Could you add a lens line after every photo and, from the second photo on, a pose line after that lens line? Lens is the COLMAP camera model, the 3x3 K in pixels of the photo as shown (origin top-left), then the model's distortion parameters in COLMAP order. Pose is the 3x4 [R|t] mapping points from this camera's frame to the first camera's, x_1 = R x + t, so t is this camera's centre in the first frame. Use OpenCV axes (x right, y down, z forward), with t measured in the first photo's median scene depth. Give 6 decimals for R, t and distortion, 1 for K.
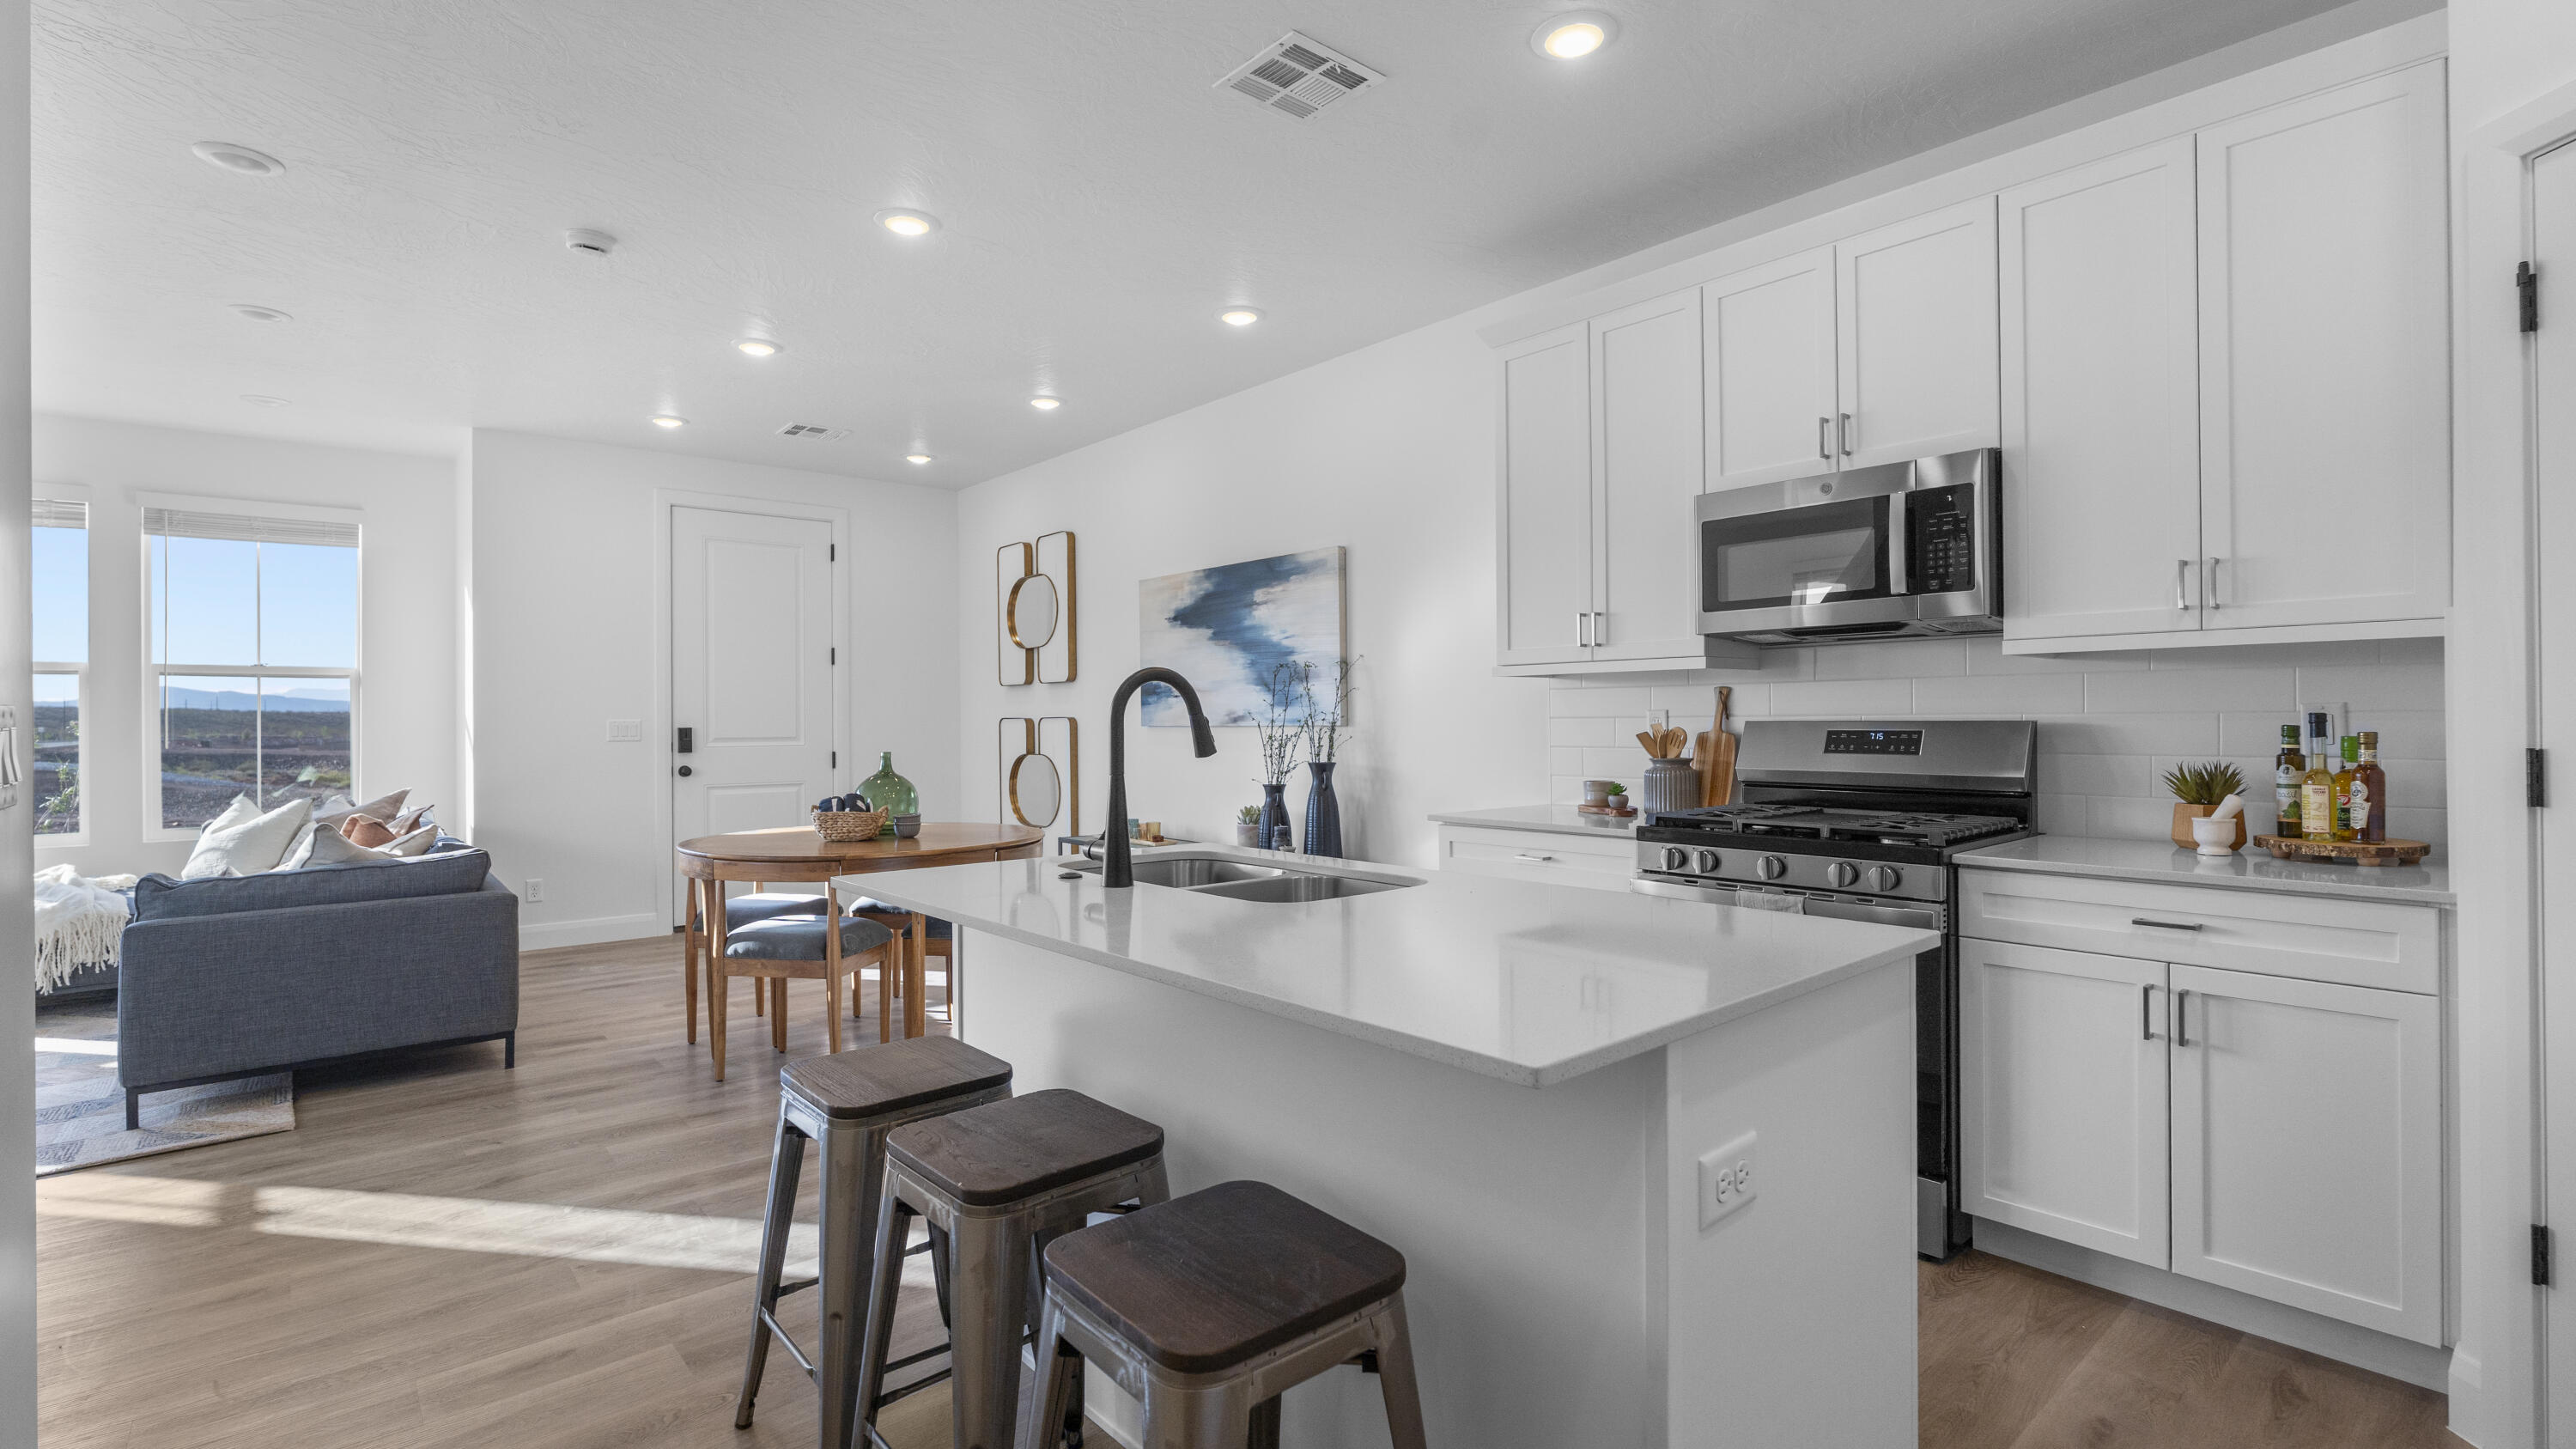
lens RADIAL K [[1158.9, 0, 1290.1], [0, 1158.9, 716.5], [0, 0, 1]] dist [-0.005844, 0.000733]
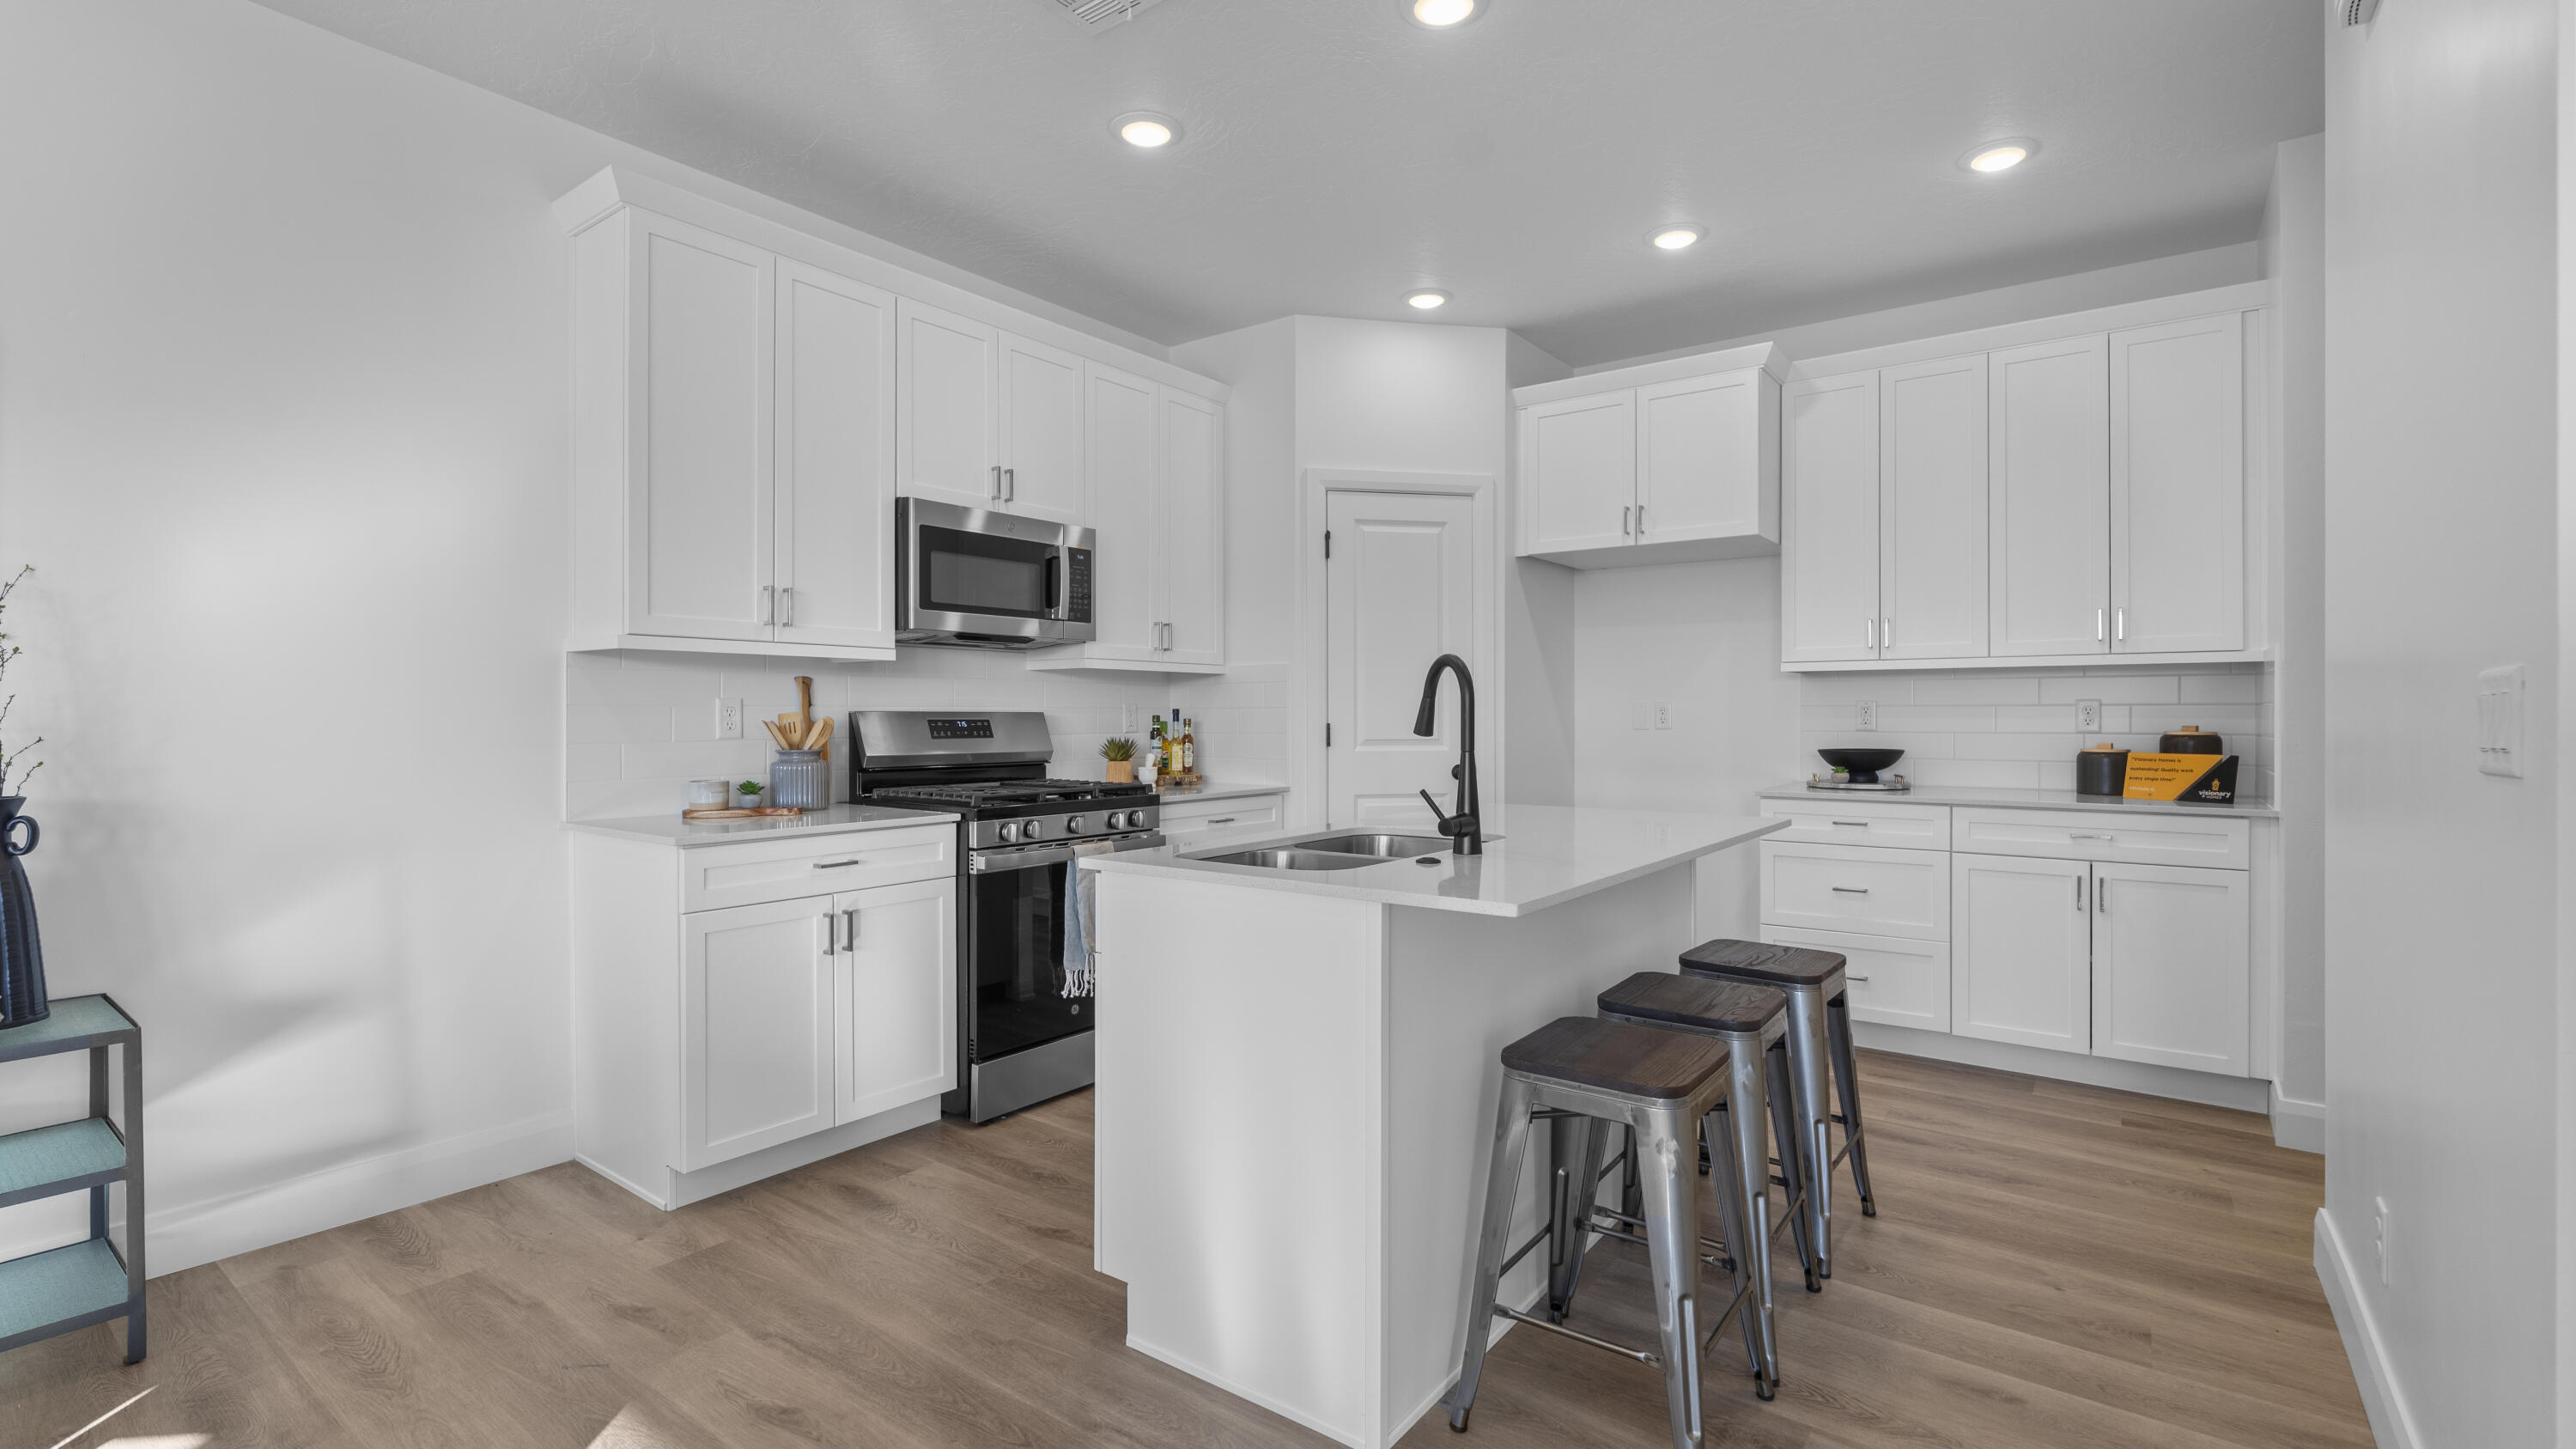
lens RADIAL K [[1135.8, 0, 1290.5], [0, 1135.8, 717.9], [0, 0, 1]] dist [-0.005884, 0.000580]
pose [[-0.215036, 0.004746, 0.976595, -0.534190], [-0.000816, 0.999987, -0.005039, 0.011435], [-0.976606, -0.001880, -0.215029, 0.642791]]
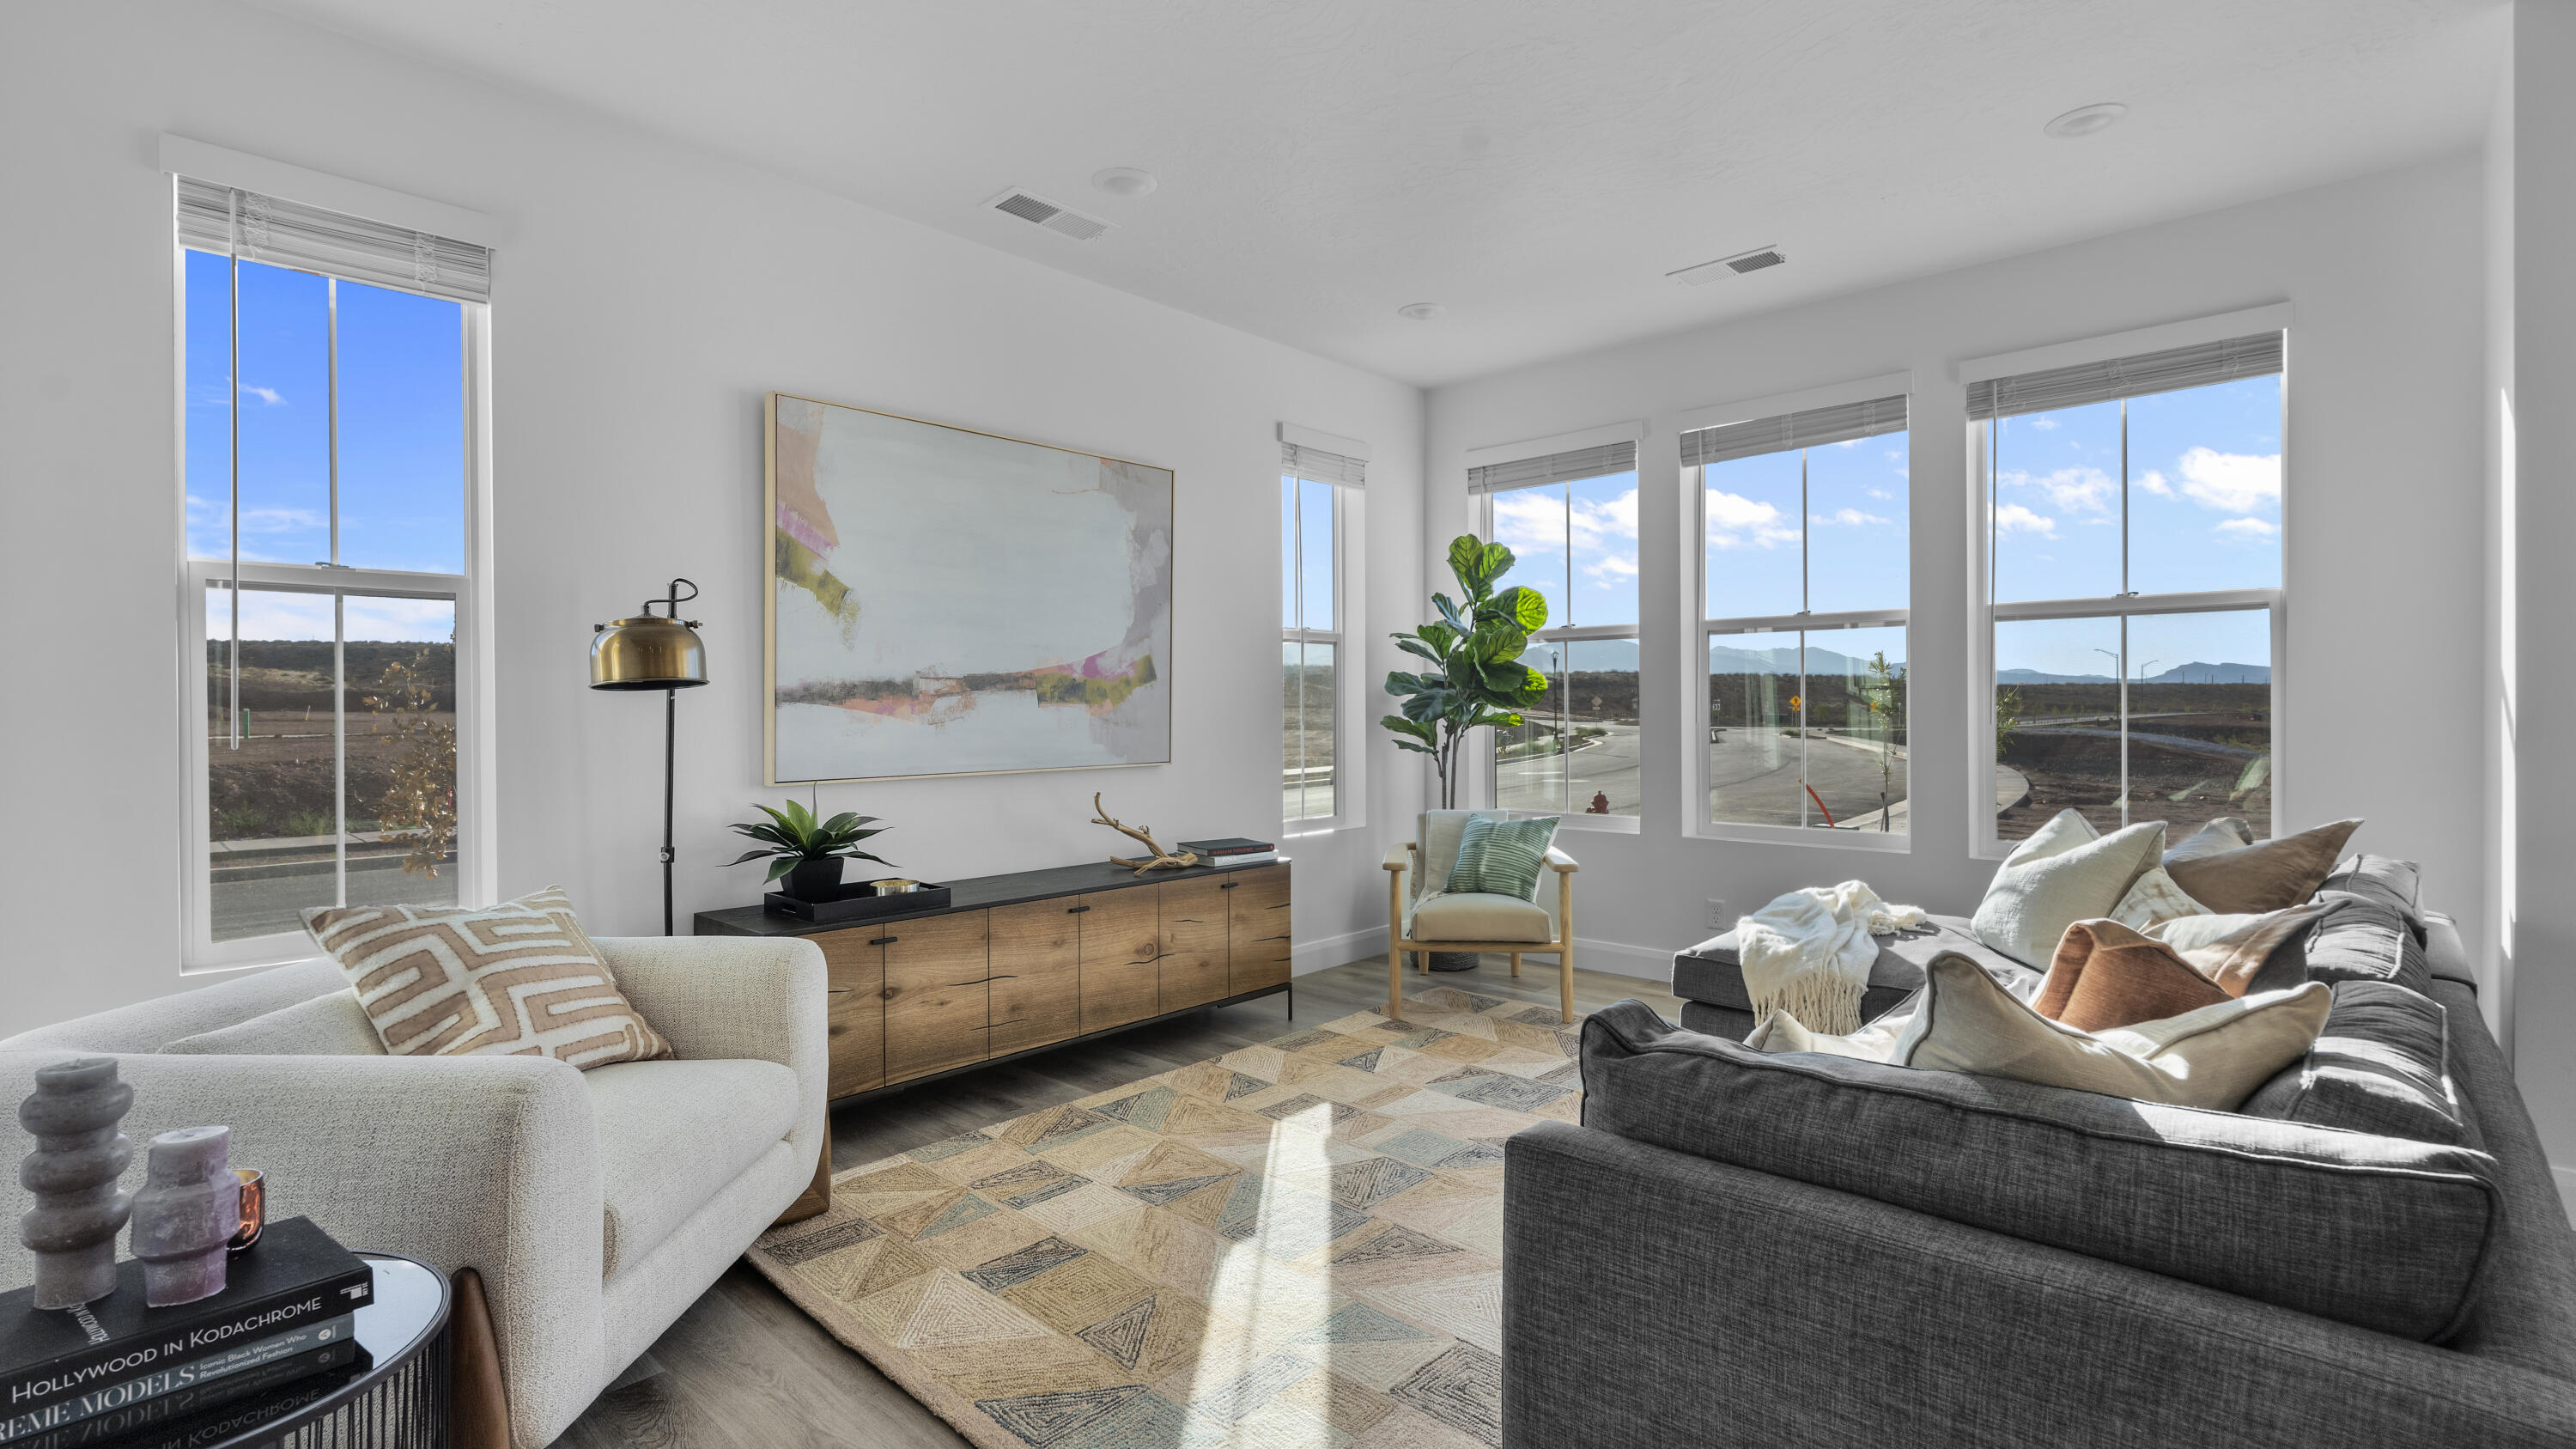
lens RADIAL K [[1168.6, 0, 1290.8], [0, 1168.6, 711.4], [0, 0, 1]] dist [-0.001144, 0.000790]
pose [[0.121543, 0.010724, -0.992528, -0.437770], [0.006174, 0.999914, 0.011559, 0.011159], [0.992567, -0.007532, 0.121466, 0.654239]]
